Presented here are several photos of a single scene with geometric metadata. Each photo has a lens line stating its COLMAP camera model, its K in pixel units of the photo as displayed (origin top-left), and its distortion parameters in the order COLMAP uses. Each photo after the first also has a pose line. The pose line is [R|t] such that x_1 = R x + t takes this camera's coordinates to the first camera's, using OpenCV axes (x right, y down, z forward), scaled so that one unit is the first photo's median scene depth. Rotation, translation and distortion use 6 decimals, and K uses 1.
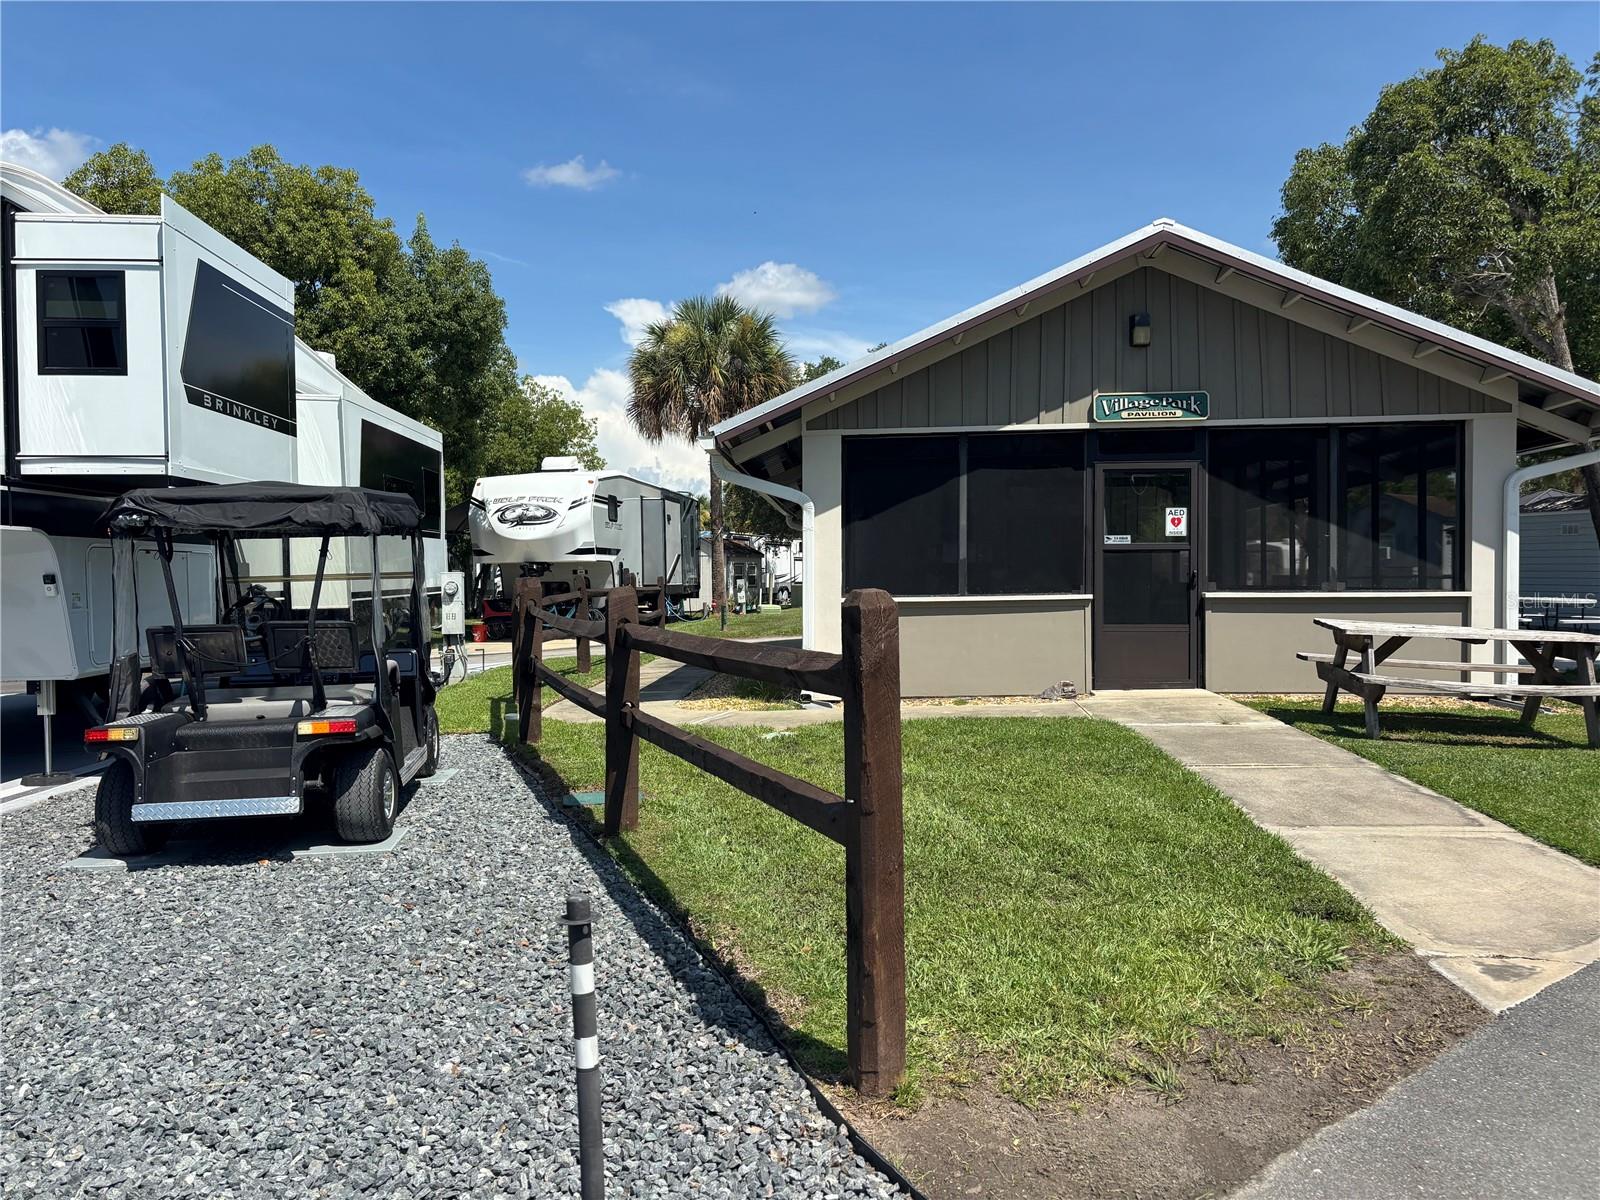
lens RADIAL K [[1189.9, 0, 796.8], [0, 1189.9, 606.8], [0, 0, 1]] dist [0.058024, -0.066336]
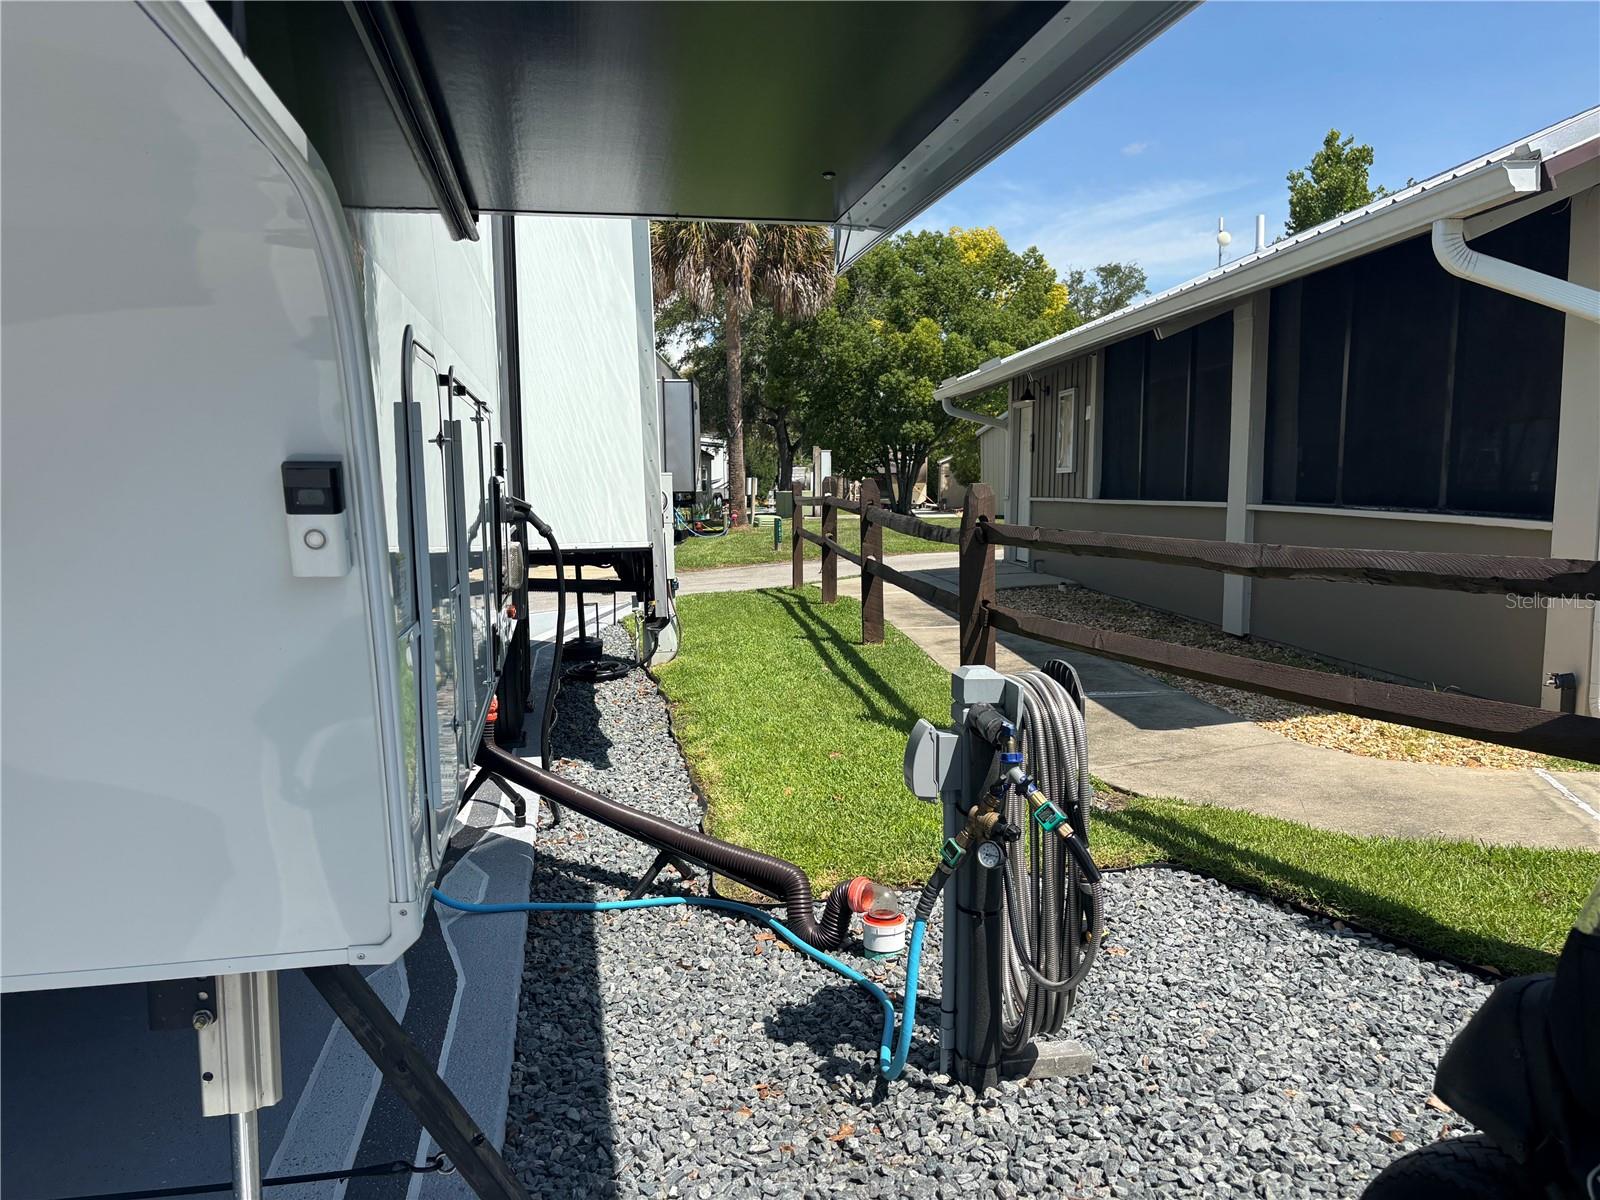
lens RADIAL K [[1190.1, 0, 797.5], [0, 1190.1, 613.6], [0, 0, 1]] dist [0.054953, -0.049130]
pose [[0.992576, -0.014028, 0.120812, -0.382368], [0.003704, 0.996352, 0.085258, -0.012306], [-0.121567, -0.084178, 0.989007, 0.543561]]
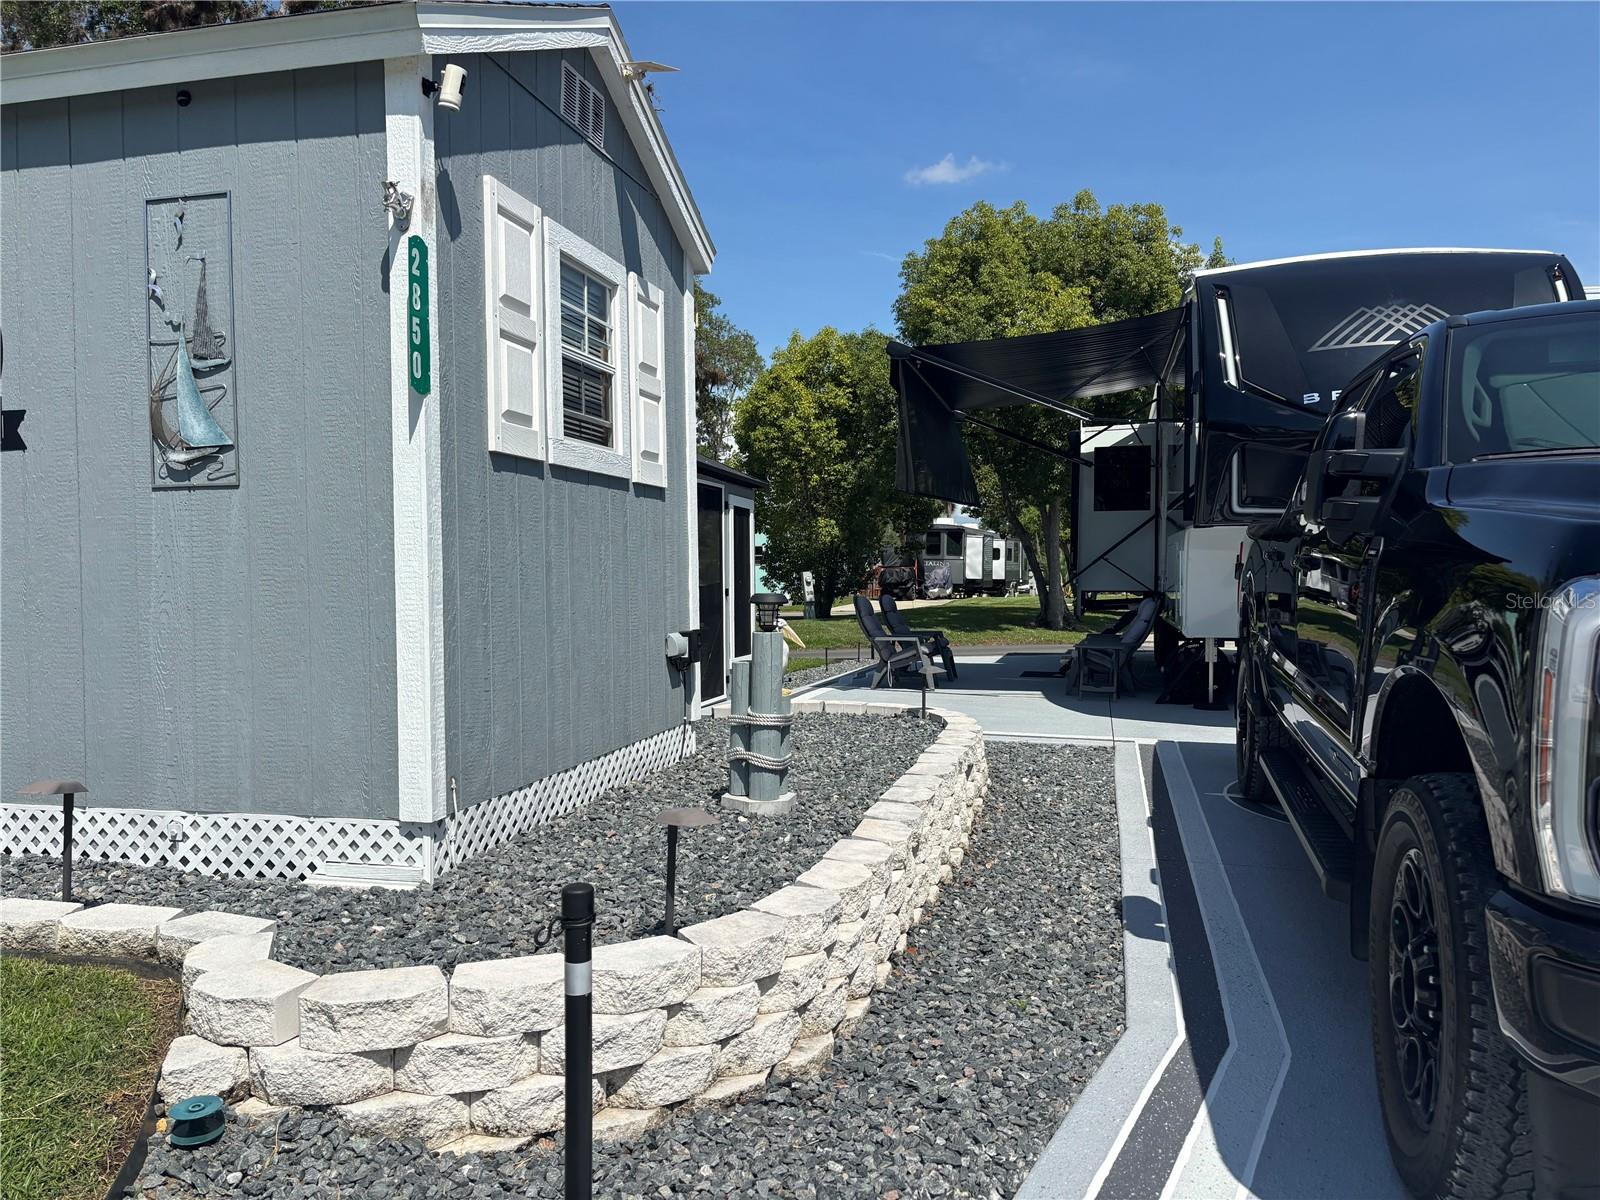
lens RADIAL K [[1189.9, 0, 796.8], [0, 1189.9, 606.8], [0, 0, 1]] dist [0.058024, -0.066336]
pose [[0.951229, 0.018030, -0.307958, -0.641522], [-0.016592, 0.999836, 0.007287, 0.017362], [0.308039, -0.001822, 0.951372, -0.325751]]
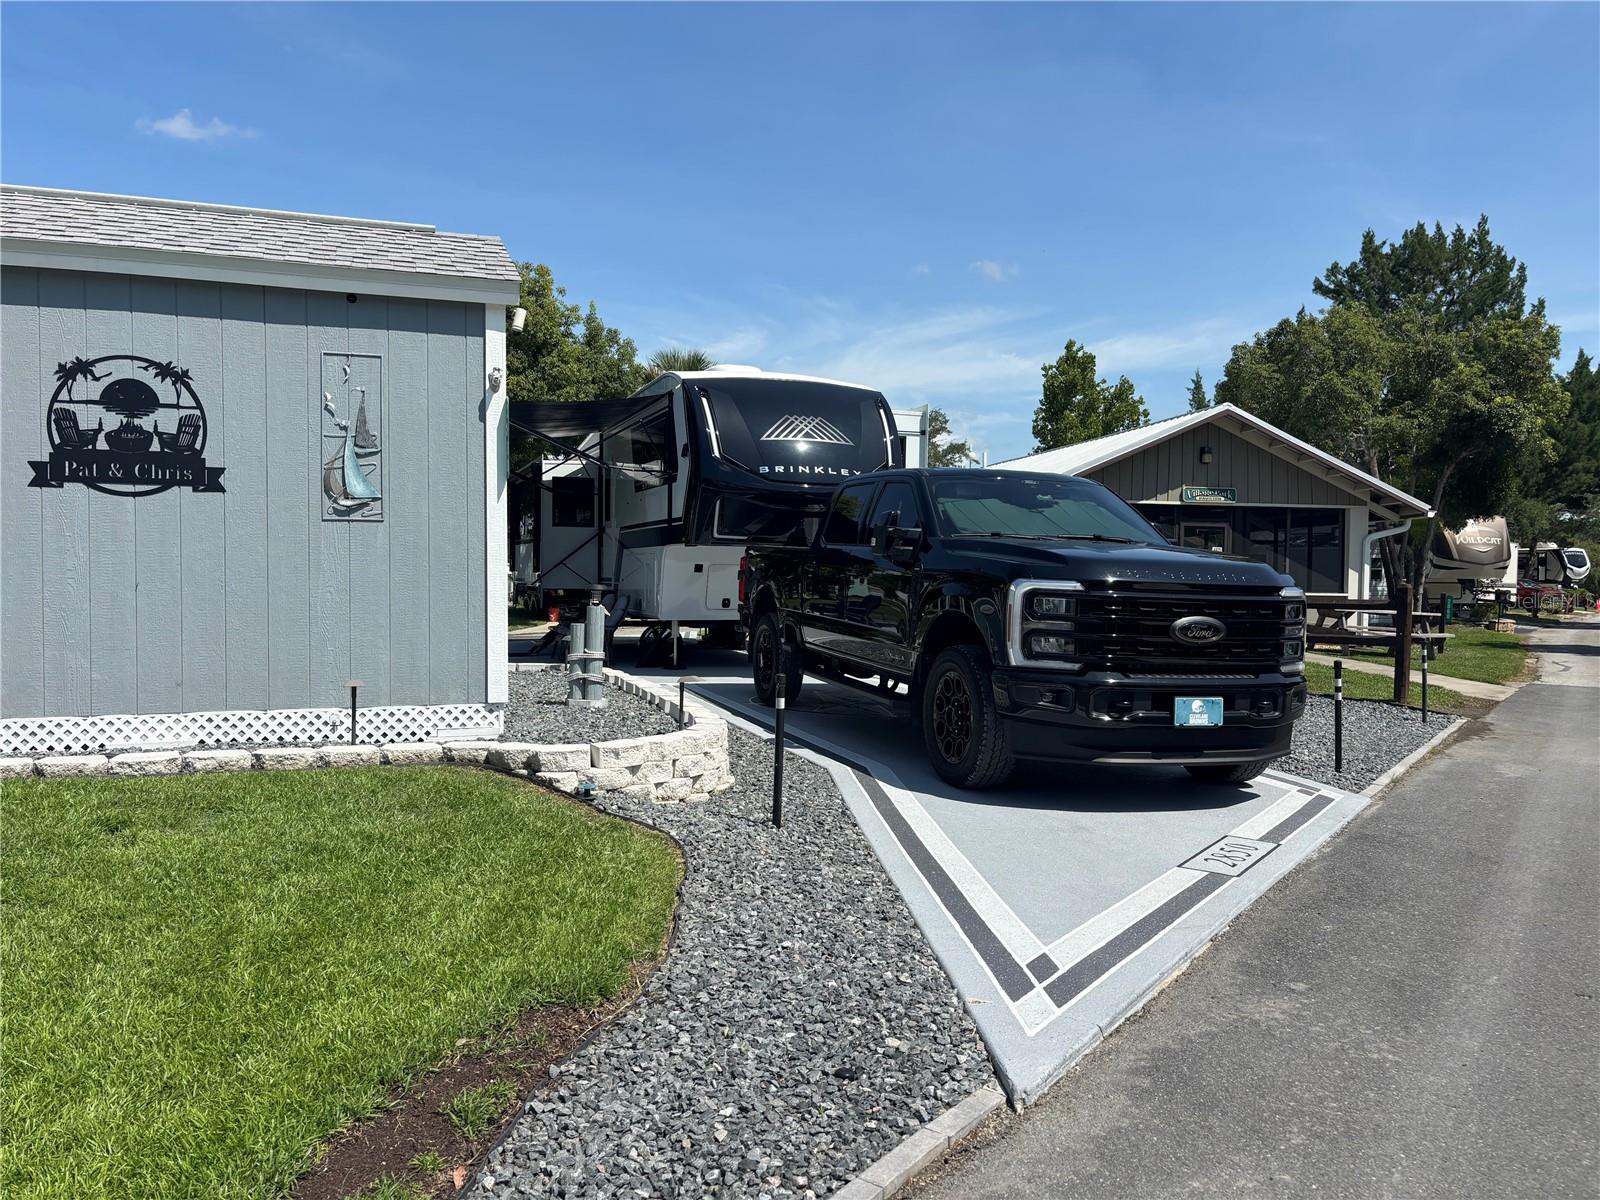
lens RADIAL K [[1190.1, 0, 797.5], [0, 1190.1, 613.6], [0, 0, 1]] dist [0.054953, -0.049130]
pose [[0.962885, 0.013439, 0.269579, -0.859931], [-0.014692, 0.999889, 0.002631, 0.030132], [-0.269514, -0.006494, 0.962975, -0.687060]]
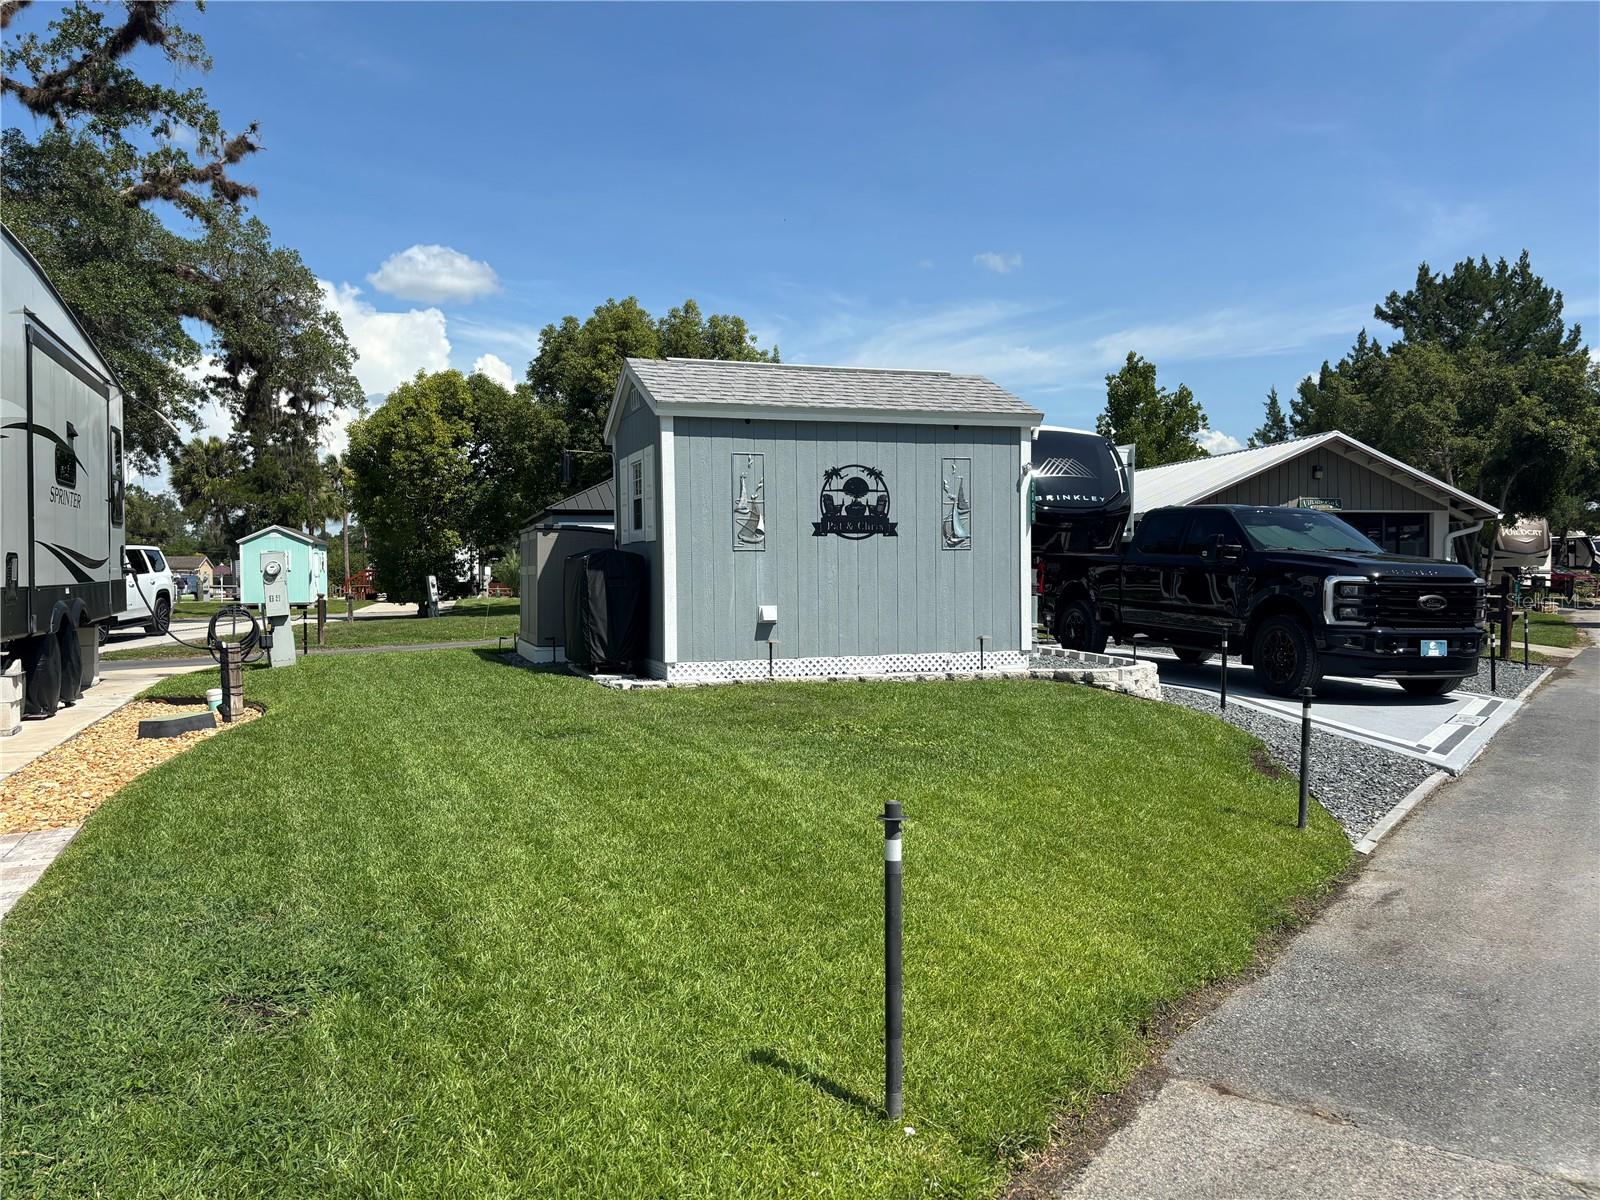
lens RADIAL K [[1189.9, 0, 796.8], [0, 1189.9, 606.8], [0, 0, 1]] dist [0.058024, -0.066336]
pose [[0.966702, -0.000062, 0.255906, -1.329722], [0.000095, 1.000000, -0.000115, 0.040508], [-0.255906, 0.000135, 0.966702, -1.058816]]
